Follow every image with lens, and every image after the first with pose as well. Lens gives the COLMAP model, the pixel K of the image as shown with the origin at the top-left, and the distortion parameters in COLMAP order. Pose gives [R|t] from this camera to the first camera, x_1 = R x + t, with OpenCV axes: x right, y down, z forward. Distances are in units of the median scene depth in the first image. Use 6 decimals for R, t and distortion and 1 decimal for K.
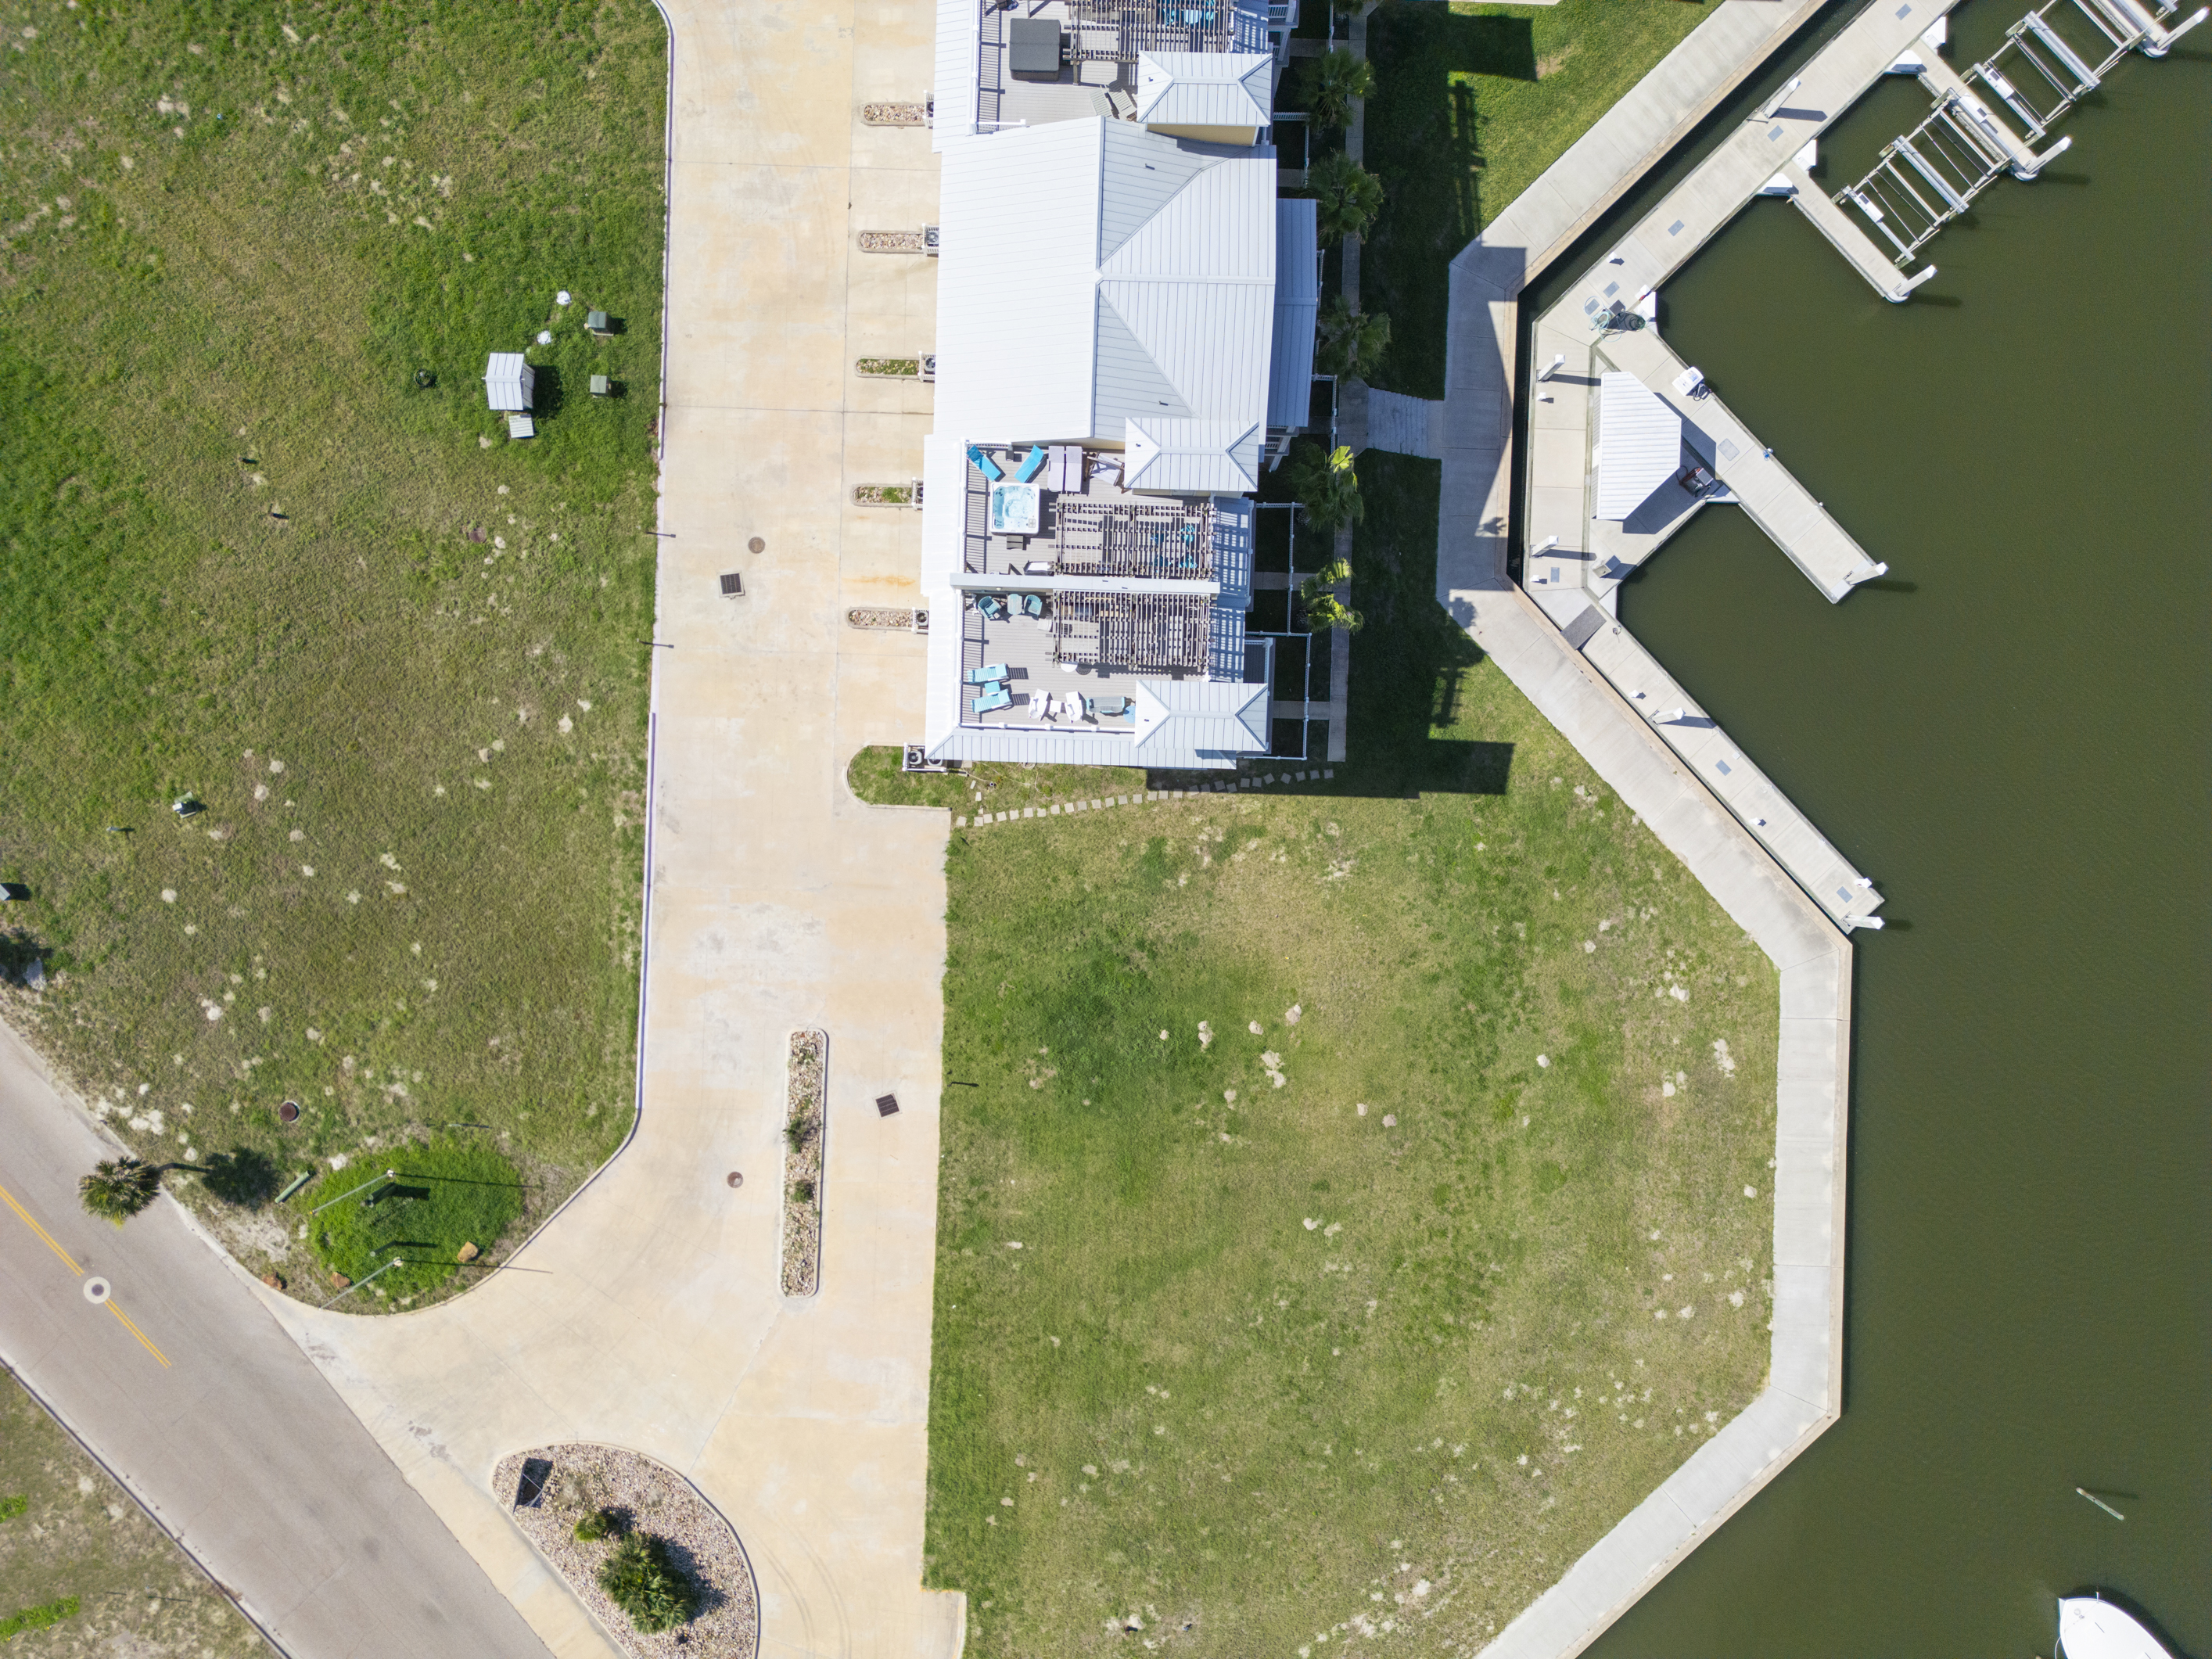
lens RADIAL K [[1553.3, 0, 1102.8], [0, 1553.3, 820.8], [0, 0, 1]] dist [0.067805, -0.060880]
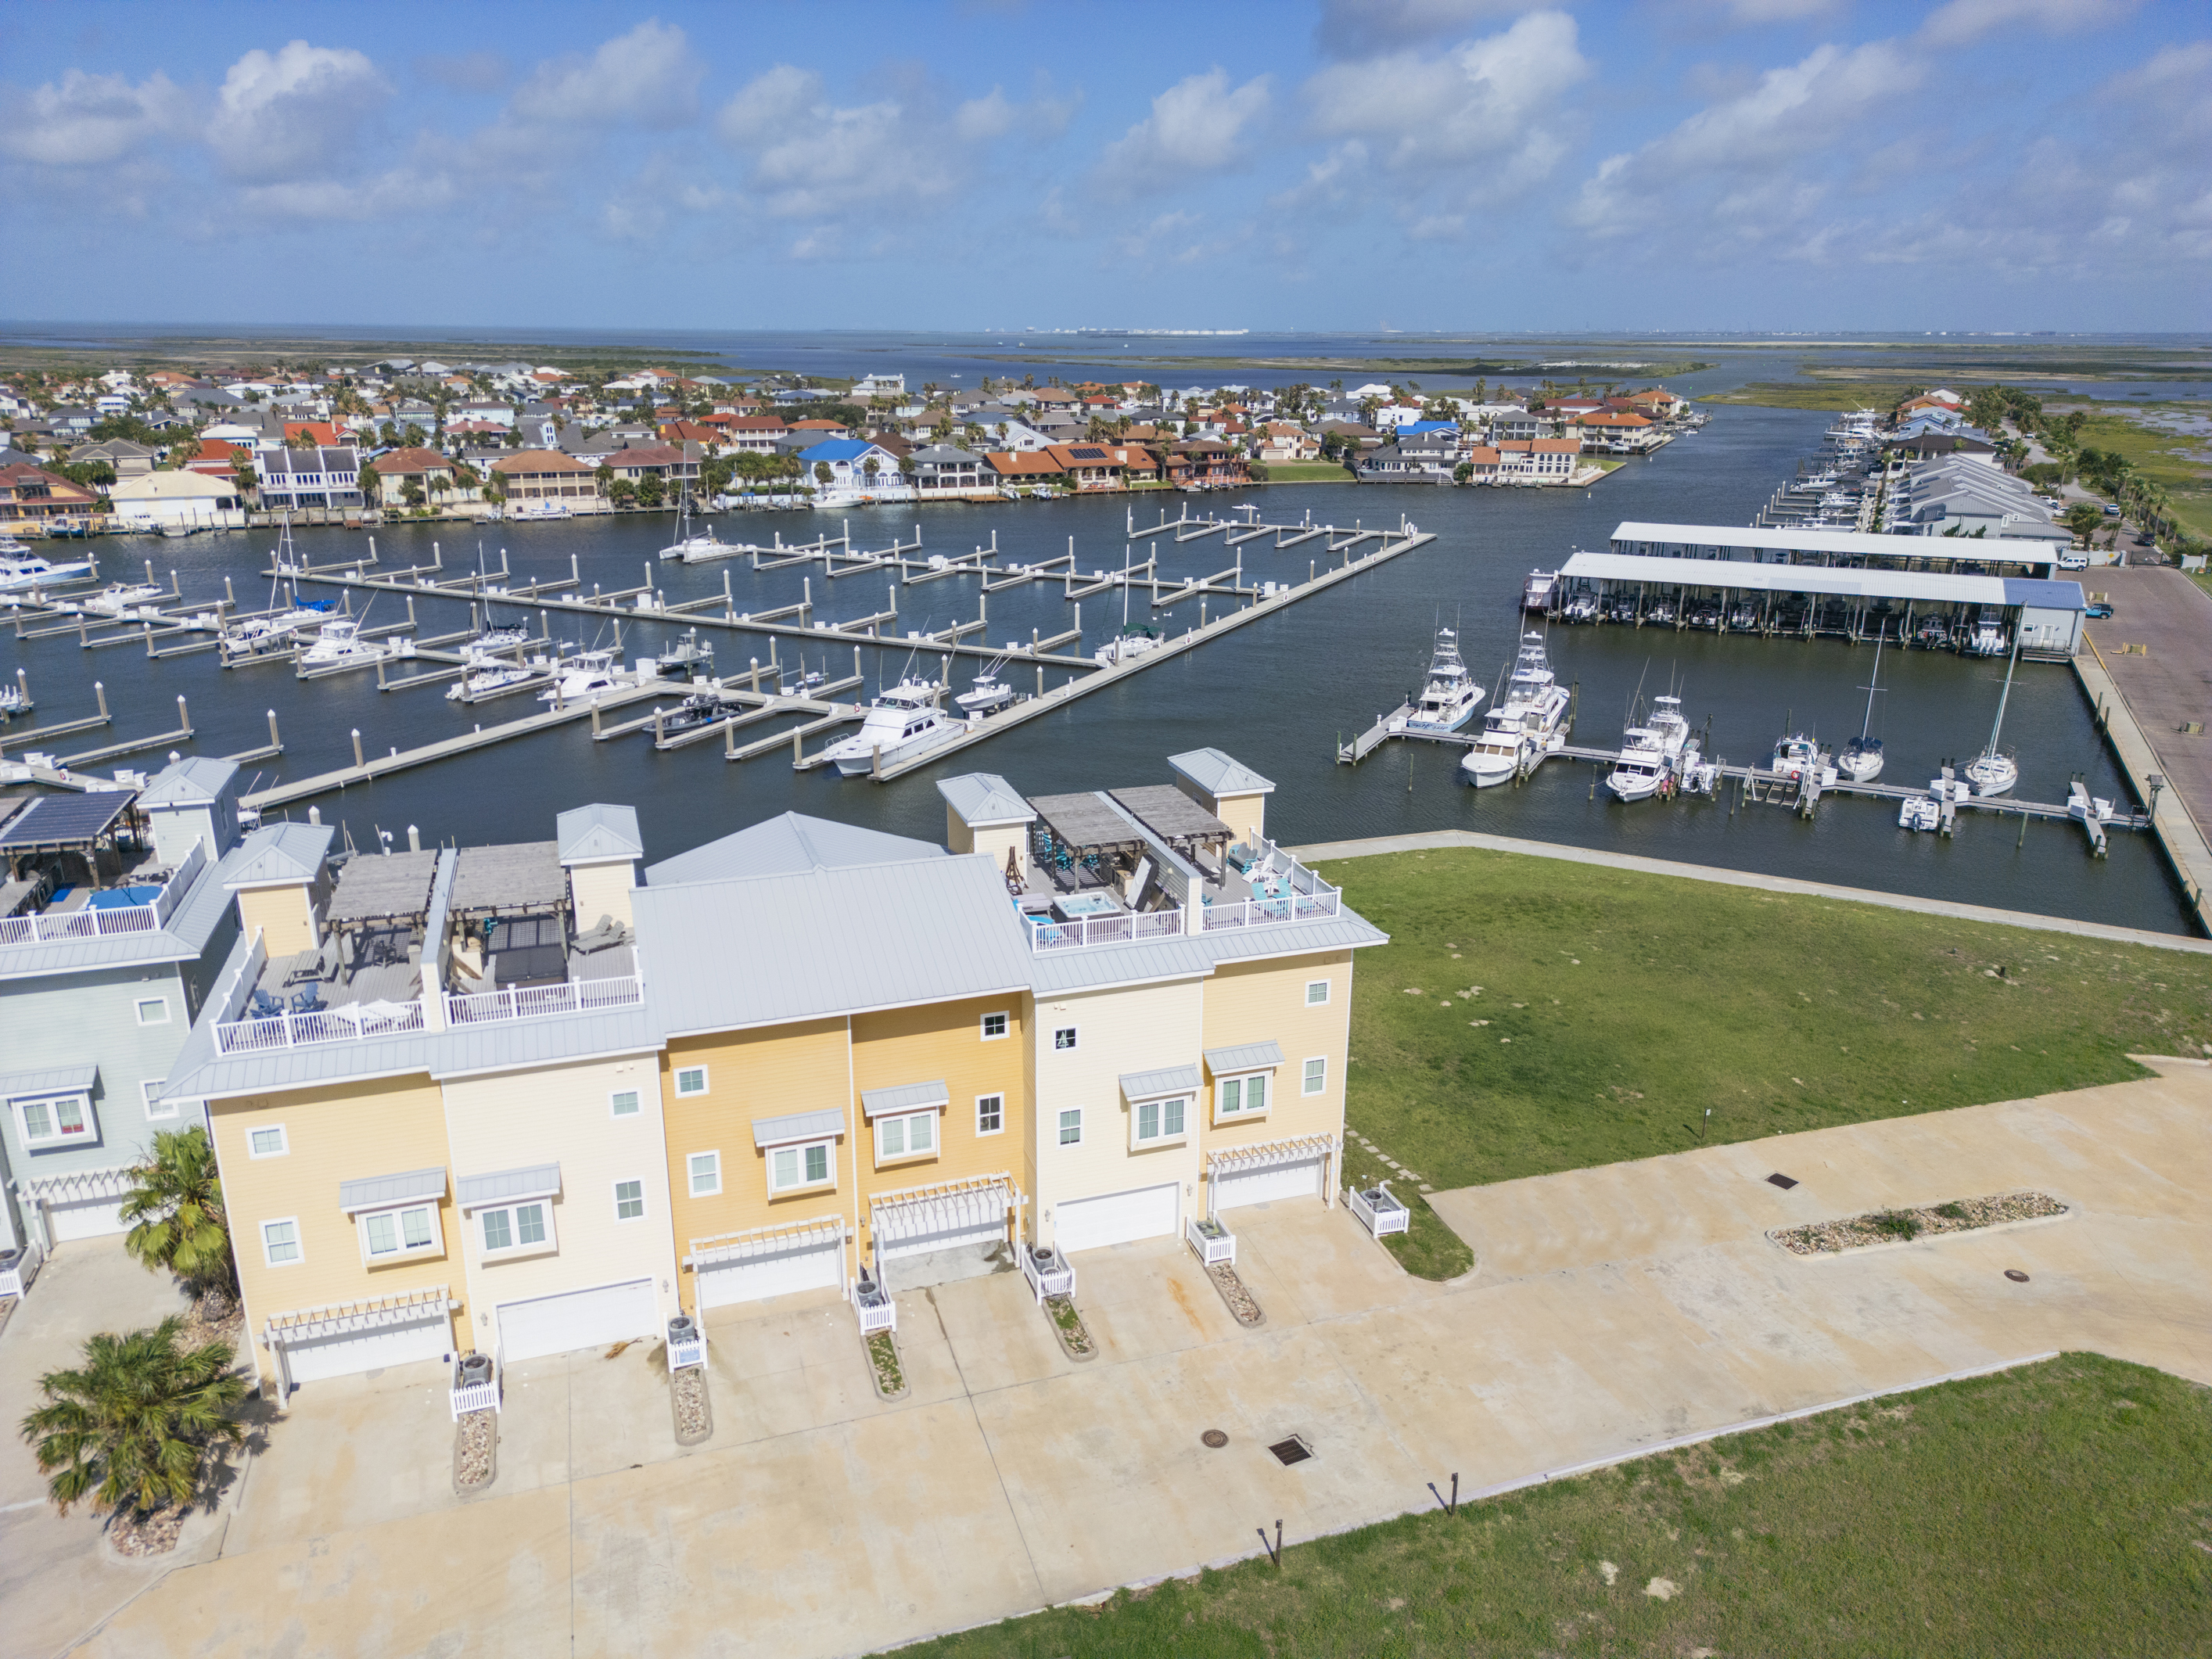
lens RADIAL K [[1545.5, 0, 1099.2], [0, 1545.5, 823.6], [0, 0, 1]] dist [0.074580, -0.074761]
pose [[-0.348169, -0.285632, 0.892856, -0.689287], [0.937419, -0.101211, 0.333168, -0.401435], [-0.004797, 0.952980, 0.302996, 0.583650]]
